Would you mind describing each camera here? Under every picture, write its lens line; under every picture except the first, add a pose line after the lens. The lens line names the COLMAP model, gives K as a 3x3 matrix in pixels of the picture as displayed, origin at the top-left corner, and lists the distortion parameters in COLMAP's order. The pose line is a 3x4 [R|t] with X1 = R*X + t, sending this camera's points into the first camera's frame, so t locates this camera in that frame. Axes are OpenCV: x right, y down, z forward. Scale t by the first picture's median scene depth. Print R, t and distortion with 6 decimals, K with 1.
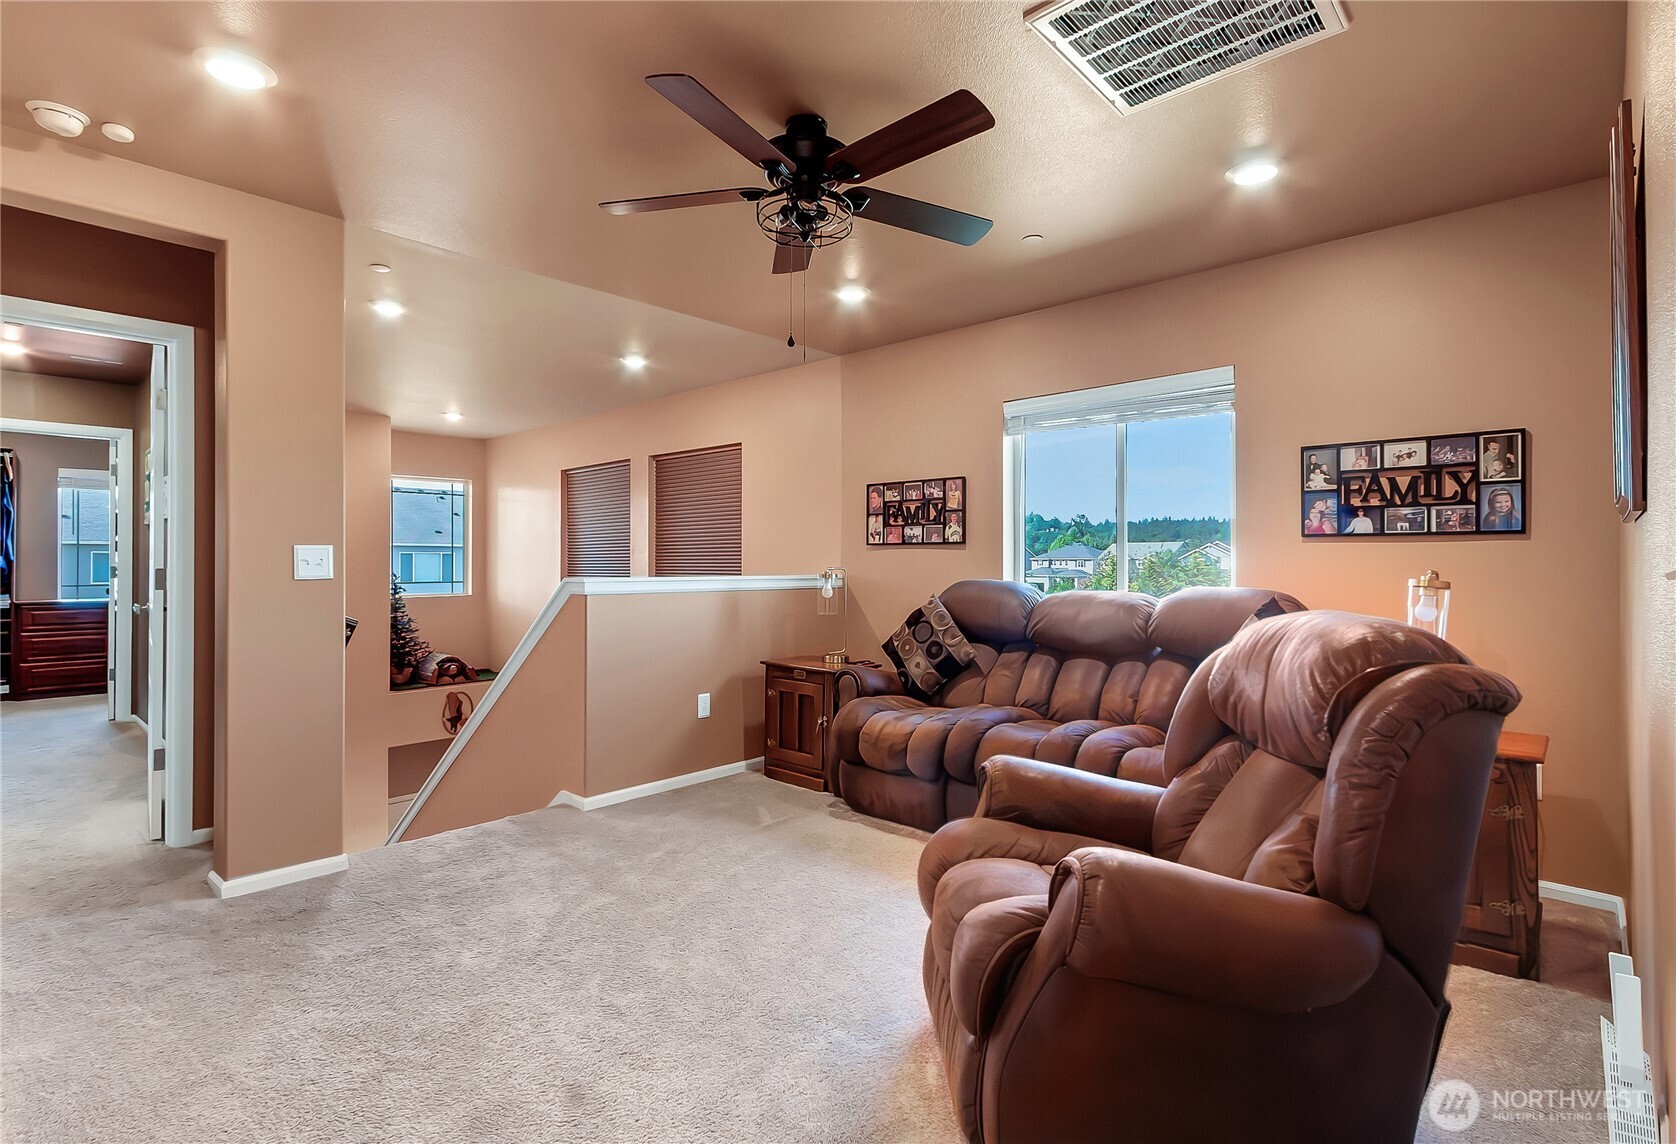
lens RADIAL K [[801.9, 0, 838.0], [0, 801.9, 572.0], [0, 0, 1]] dist [-0.024671, 0.000033]
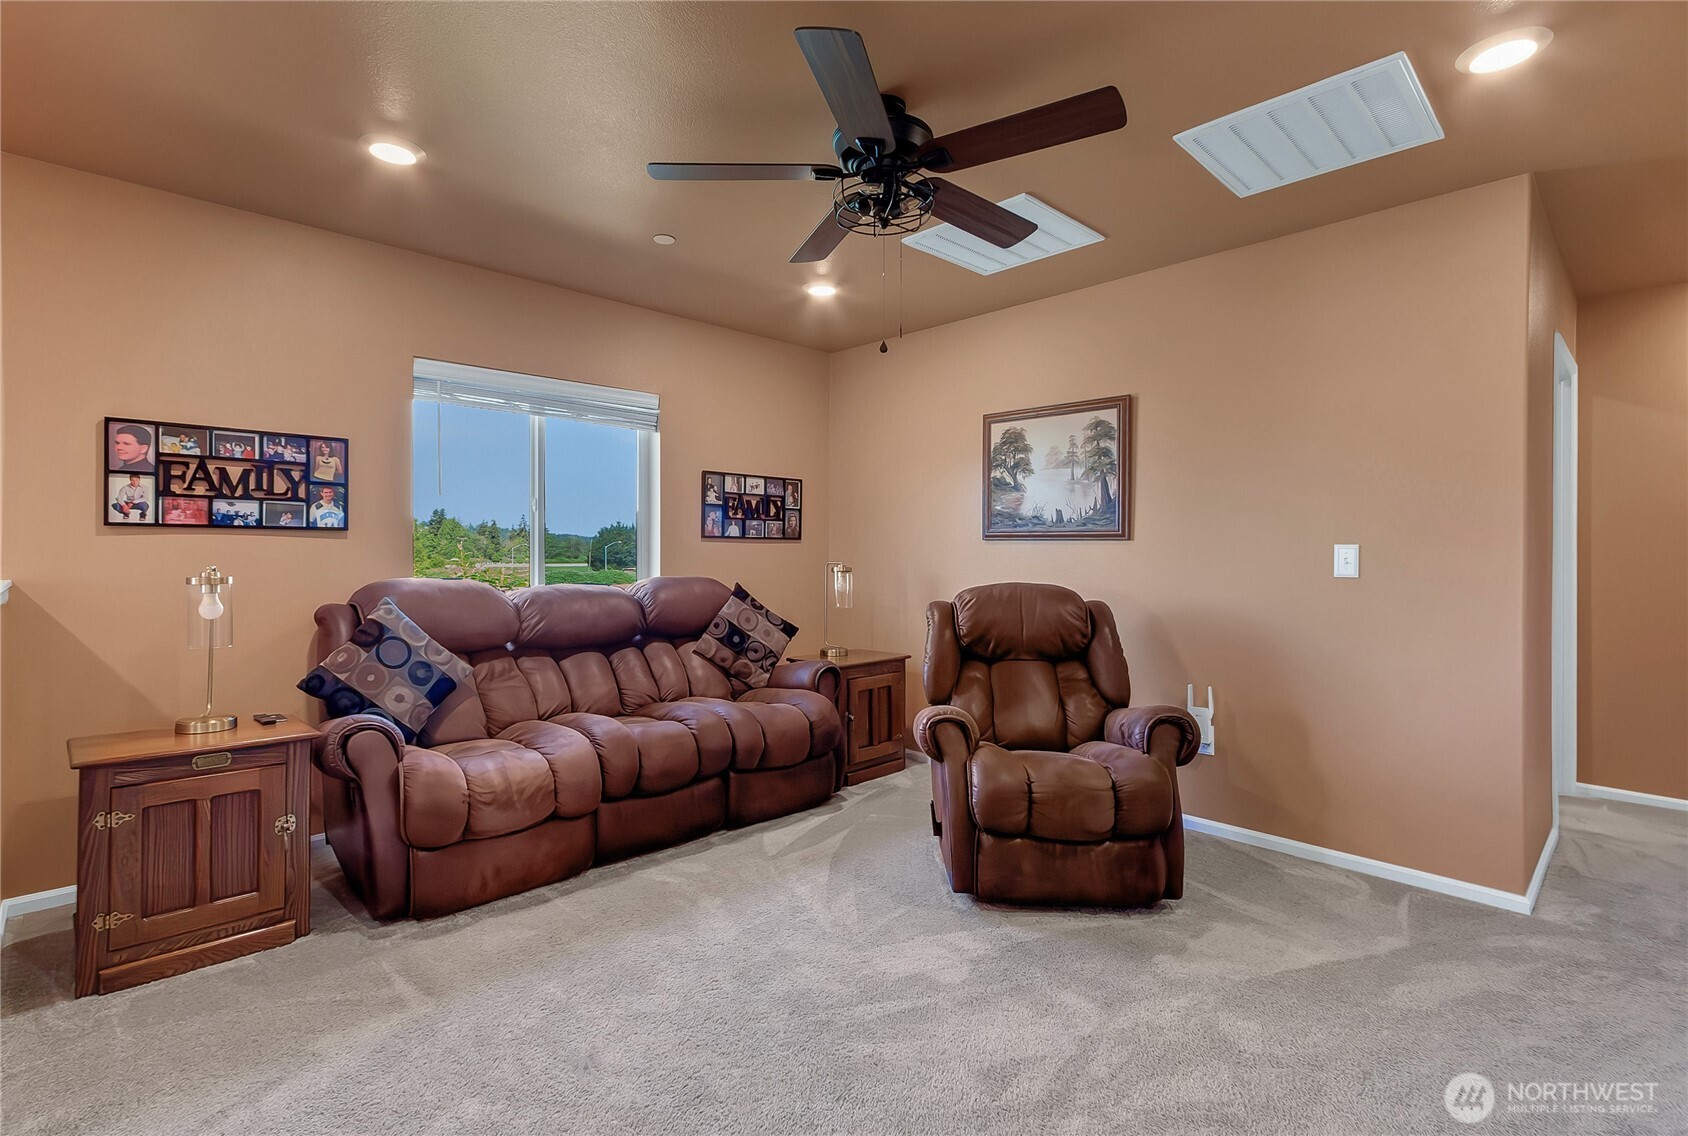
lens RADIAL K [[770.9, 0, 840.4], [0, 770.9, 552.6], [0, 0, 1]] dist [0.000354, -0.000056]
pose [[0.064797, 0.004315, 0.997889, -0.514970], [0.010480, 0.999933, -0.005004, -0.007196], [-0.997843, 0.010782, 0.064747, 0.504609]]
